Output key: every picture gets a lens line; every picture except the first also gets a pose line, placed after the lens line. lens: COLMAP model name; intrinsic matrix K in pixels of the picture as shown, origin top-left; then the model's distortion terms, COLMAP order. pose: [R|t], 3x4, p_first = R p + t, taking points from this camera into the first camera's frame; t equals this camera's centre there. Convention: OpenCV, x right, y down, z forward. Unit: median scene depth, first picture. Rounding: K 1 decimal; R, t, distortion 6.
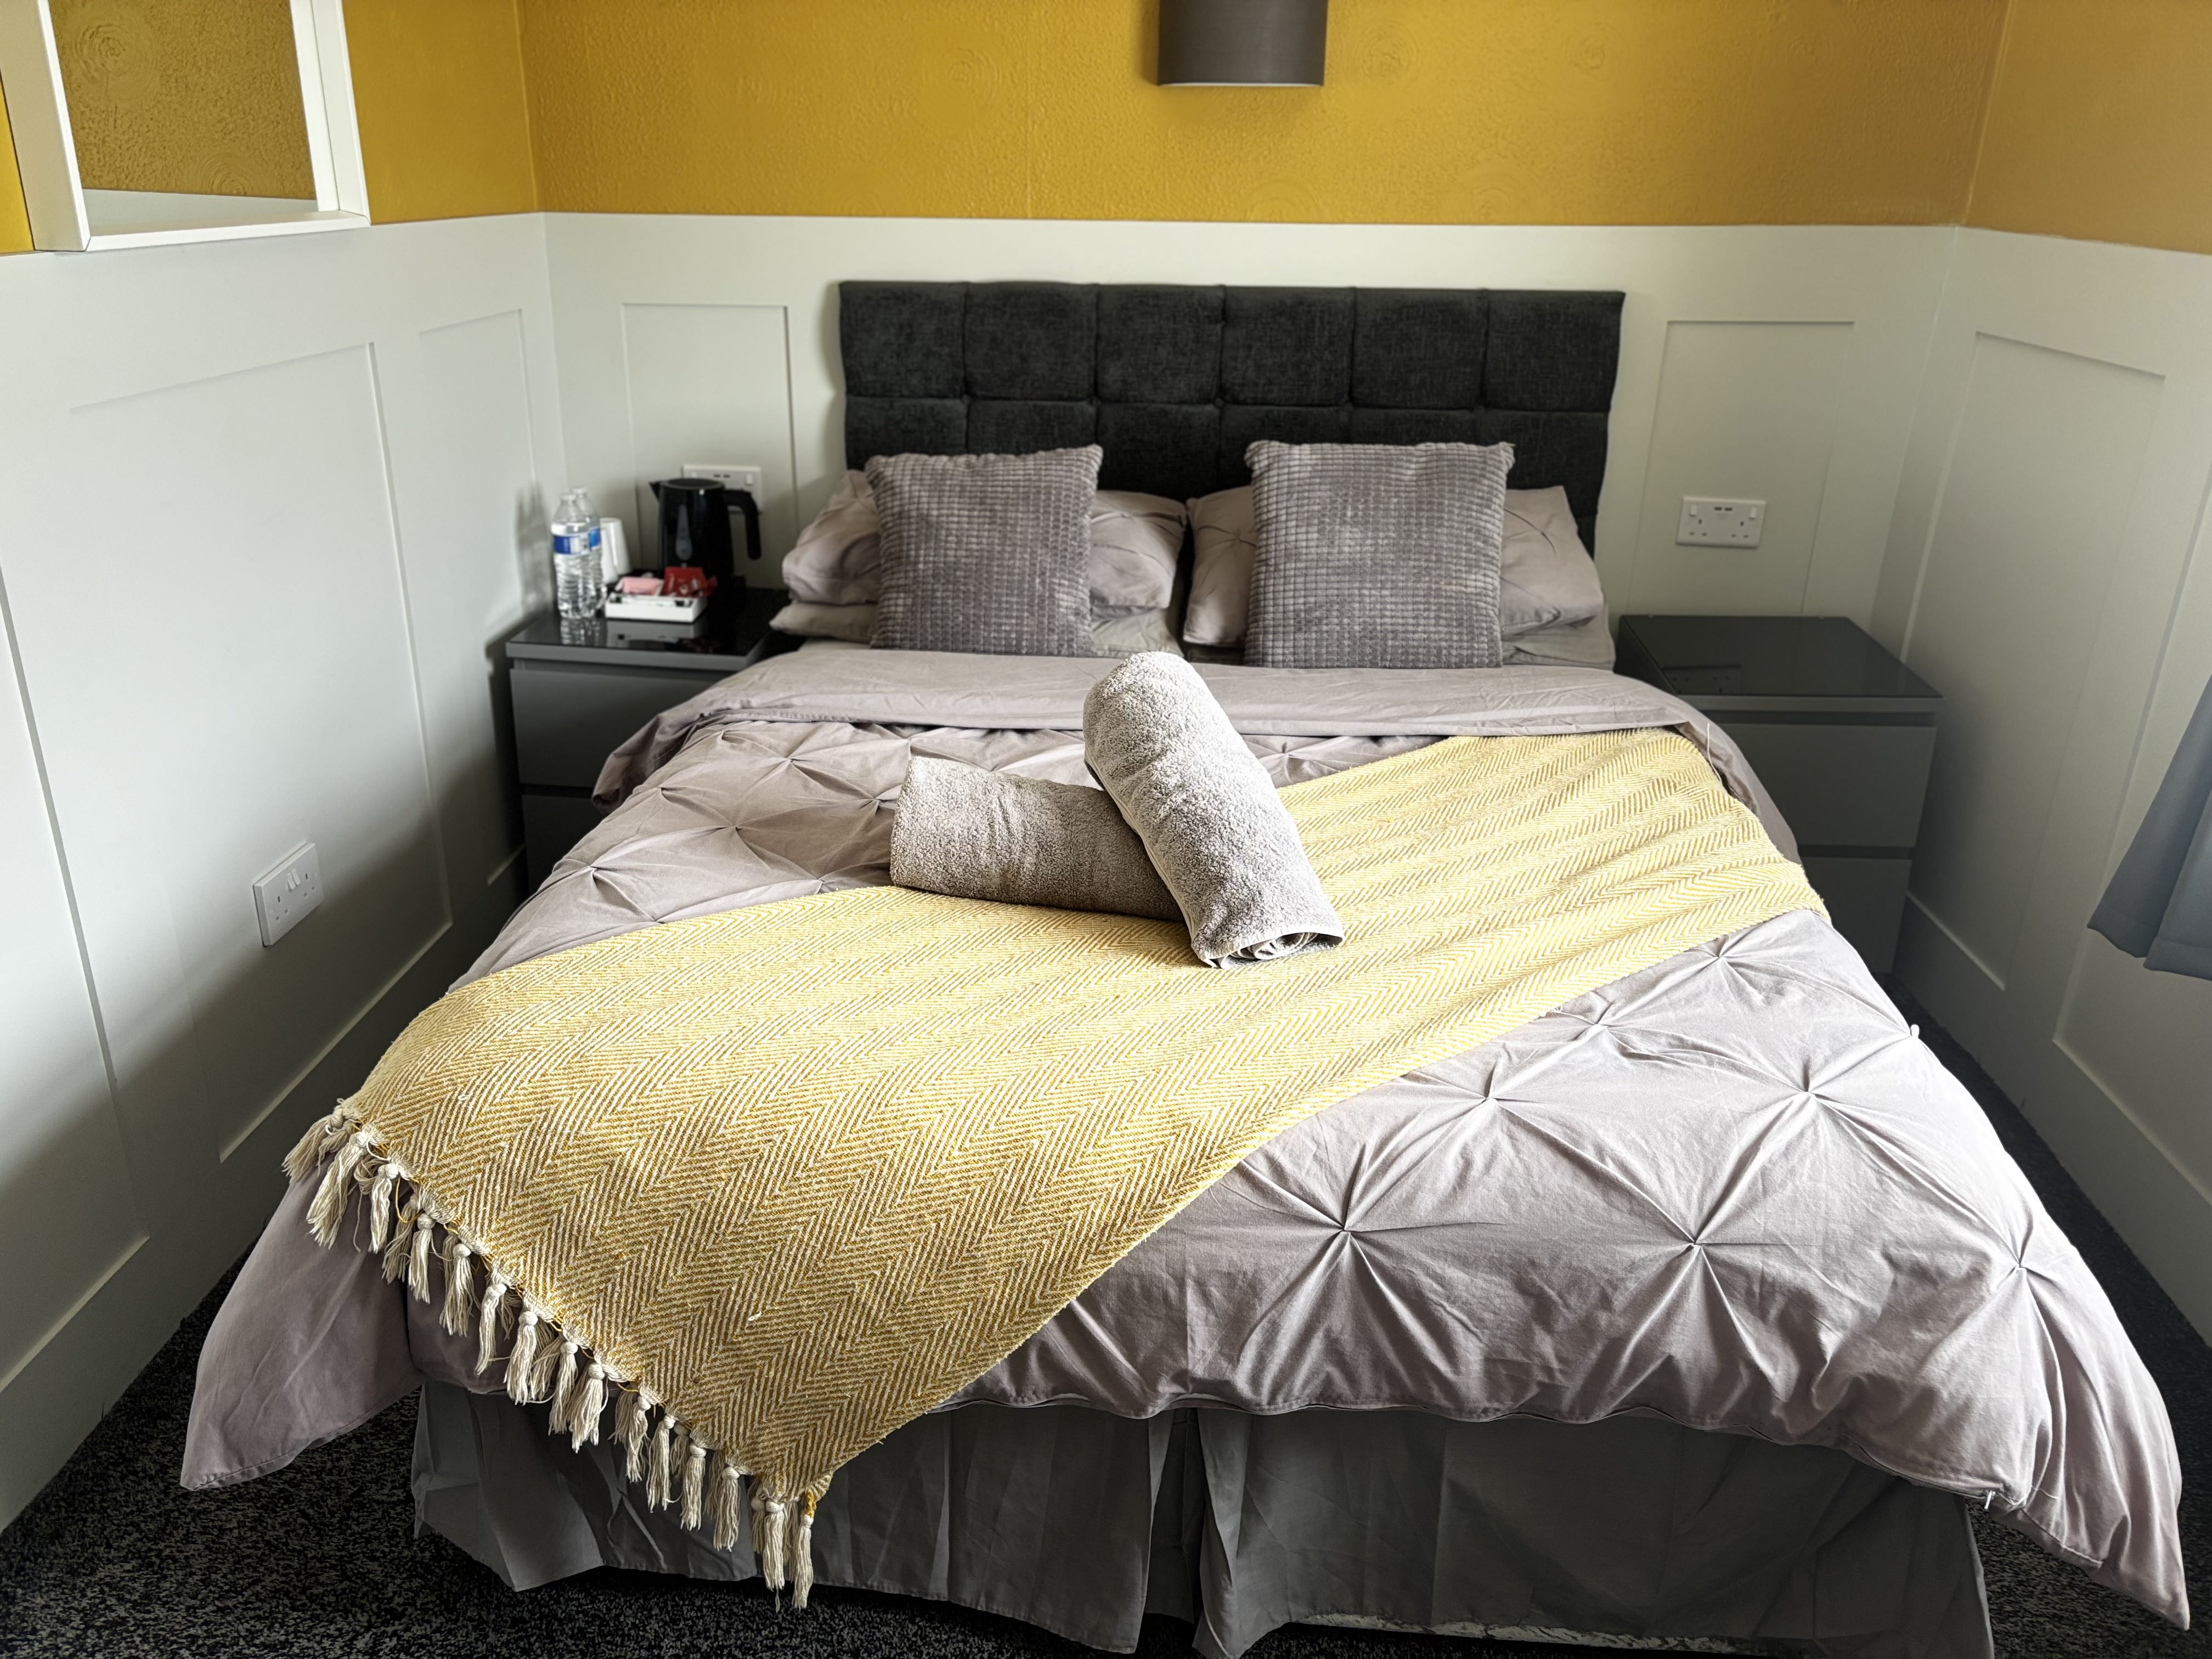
lens RADIAL K [[1677.5, 0, 1076.9], [0, 1677.5, 826.0], [0, 0, 1]] dist [0.053867, -0.059571]
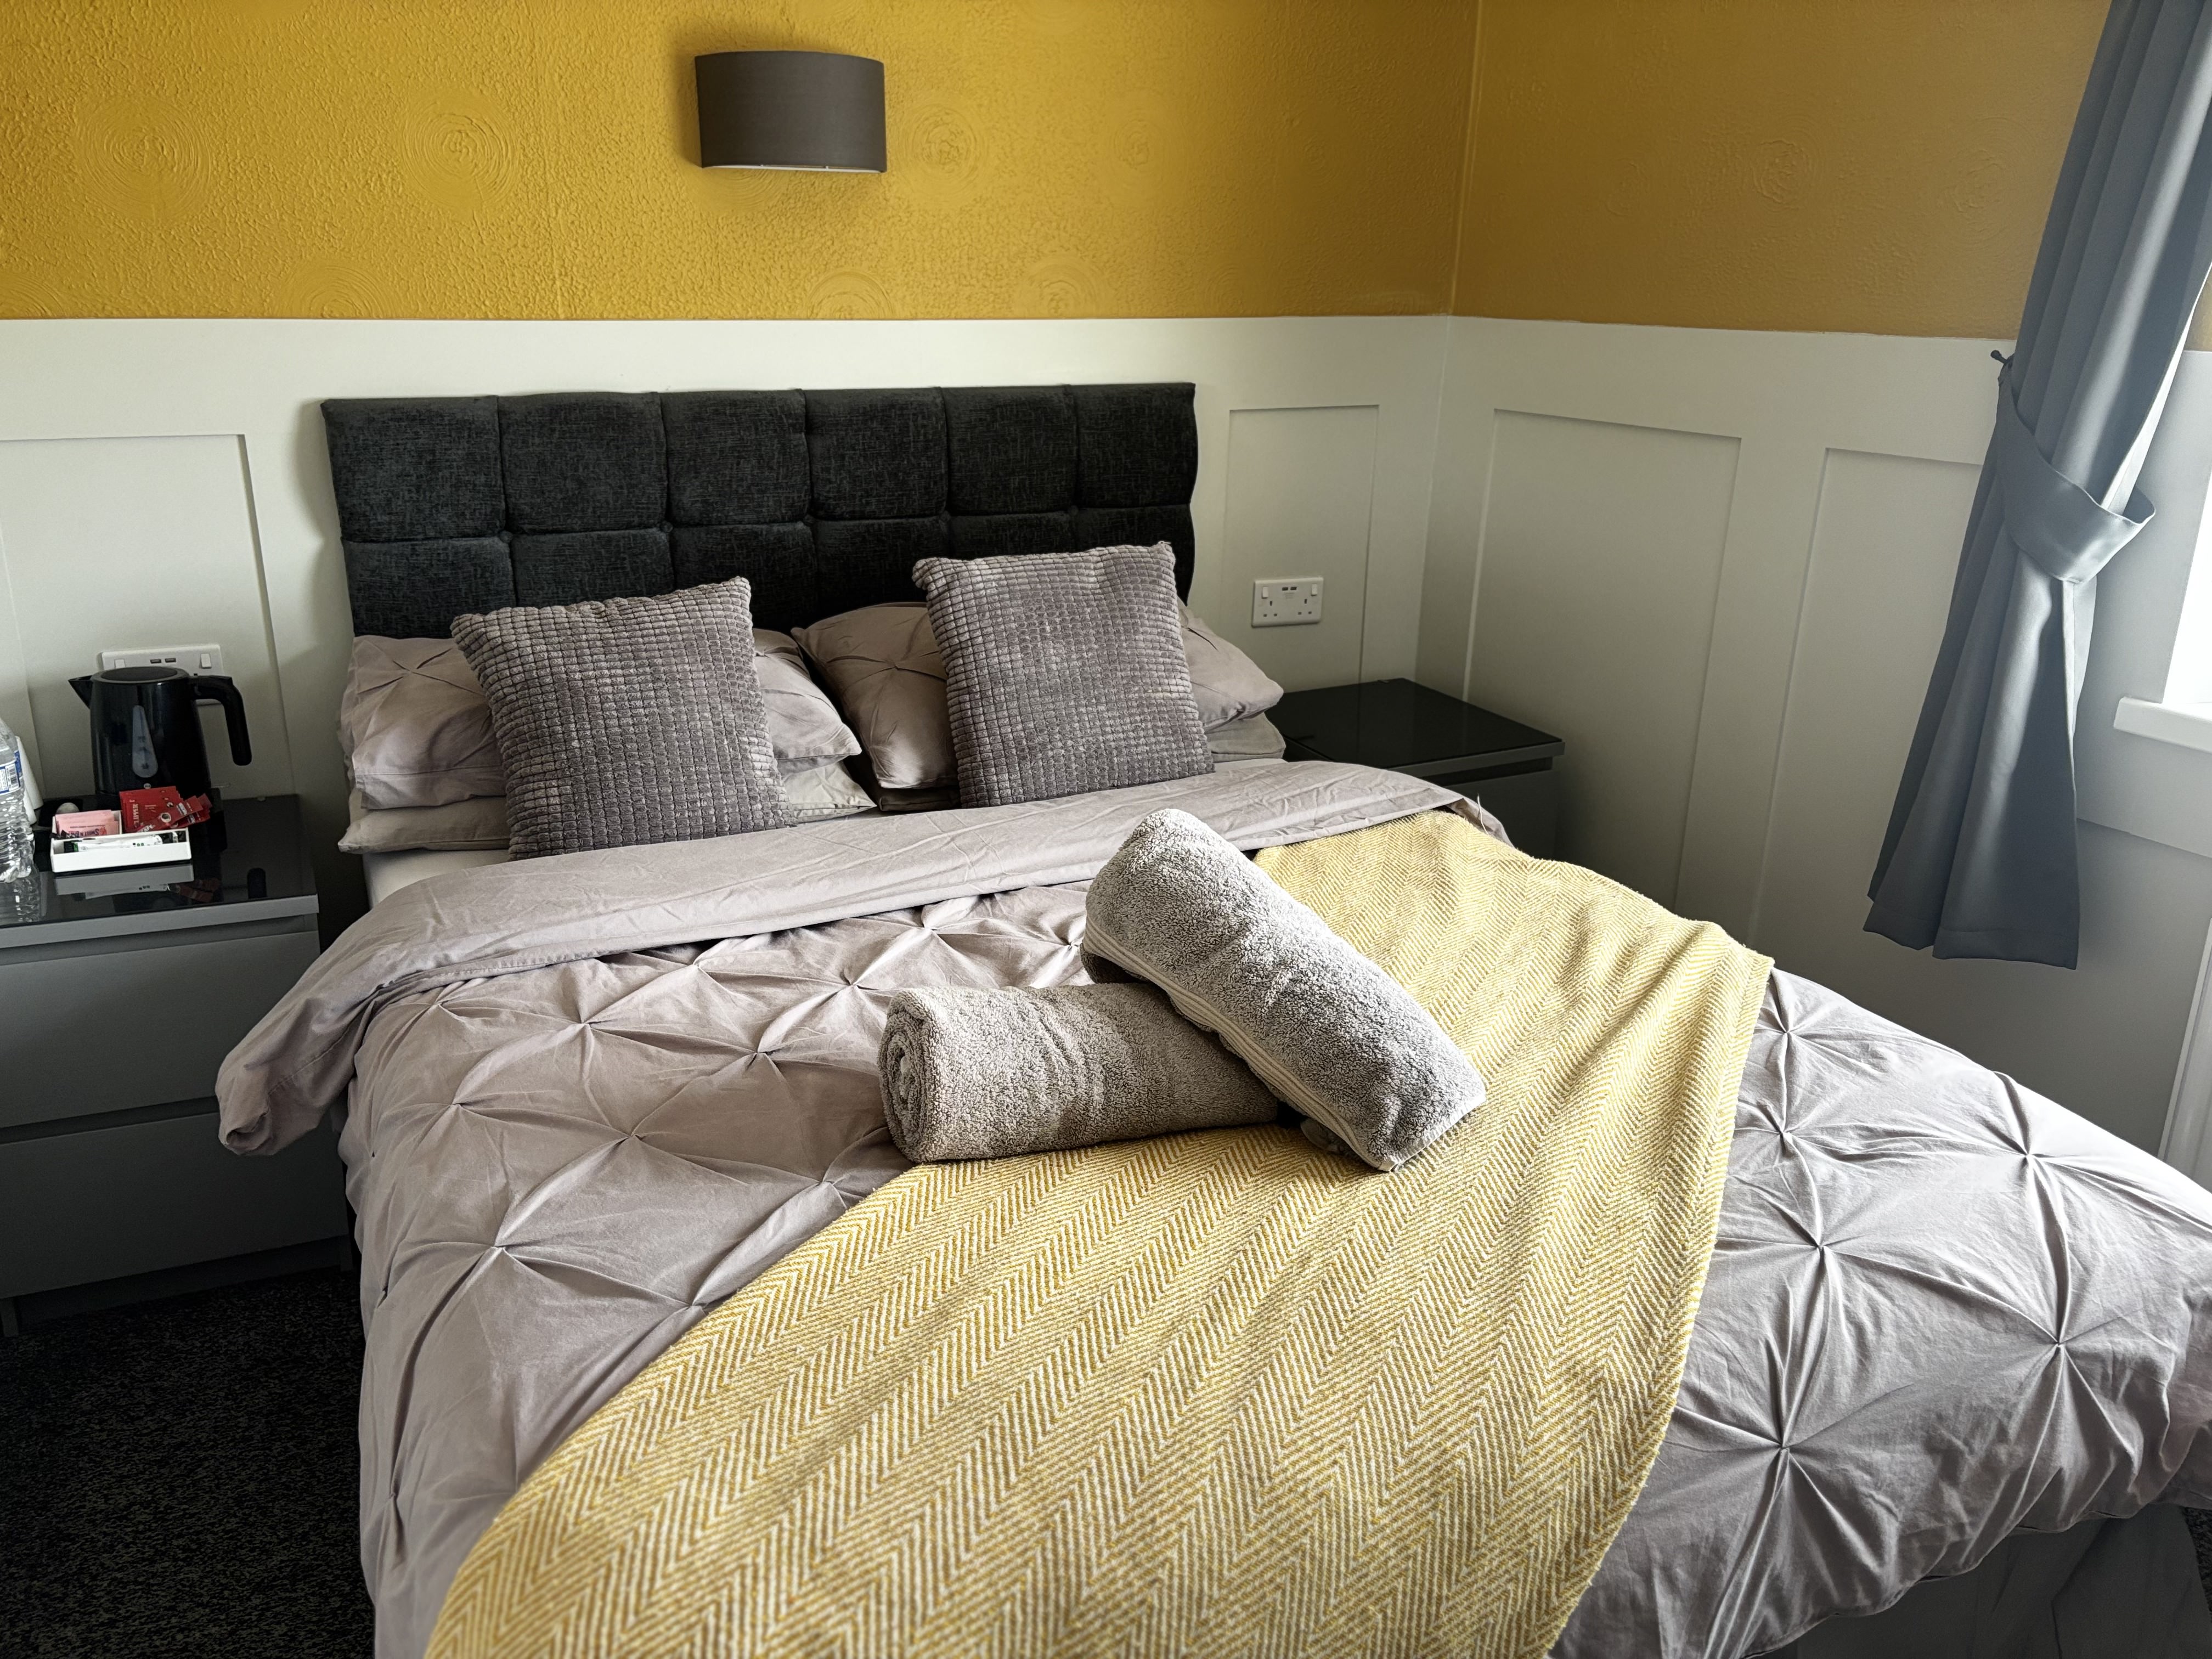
lens RADIAL K [[1677.5, 0, 1076.9], [0, 1677.5, 826.0], [0, 0, 1]] dist [0.053867, -0.059571]
pose [[0.874135, -0.153058, 0.460935, -0.263687], [0.179868, 0.983584, -0.014500, -0.063926], [-0.451149, 0.095583, 0.887315, 0.194238]]
